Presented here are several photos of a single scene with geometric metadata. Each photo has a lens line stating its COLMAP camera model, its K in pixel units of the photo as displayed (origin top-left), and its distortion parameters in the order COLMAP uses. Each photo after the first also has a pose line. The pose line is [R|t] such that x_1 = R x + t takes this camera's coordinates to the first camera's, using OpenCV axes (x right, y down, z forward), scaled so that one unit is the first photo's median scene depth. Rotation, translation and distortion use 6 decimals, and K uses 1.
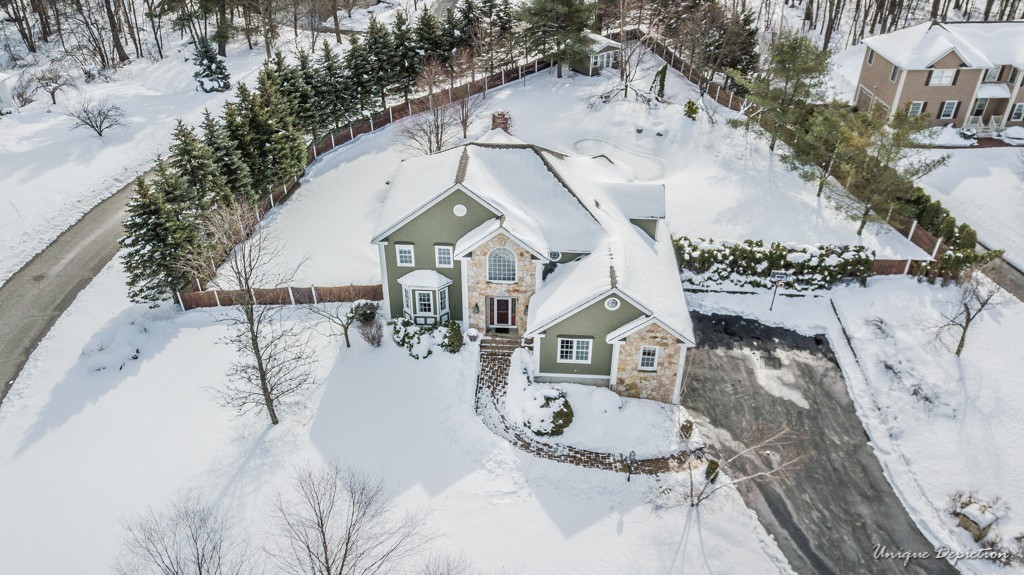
lens RADIAL K [[780.2, 0, 502.6], [0, 780.2, 283.0], [0, 0, 1]] dist [0.014050, 0.004546]
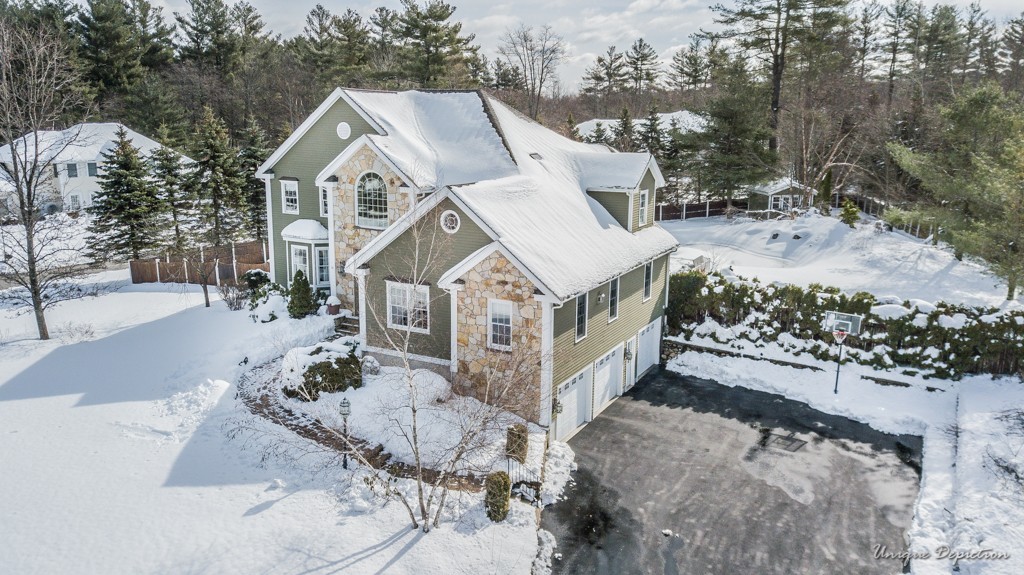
lens RADIAL K [[780.2, 0, 519.5], [0, 780.2, 285.9], [0, 0, 1]] dist [0.014050, 0.004546]
pose [[0.905599, 0.100326, -0.412098, 0.360730], [-0.247507, 0.914031, -0.321383, 0.208799], [0.344427, 0.393041, 0.852578, 0.382539]]
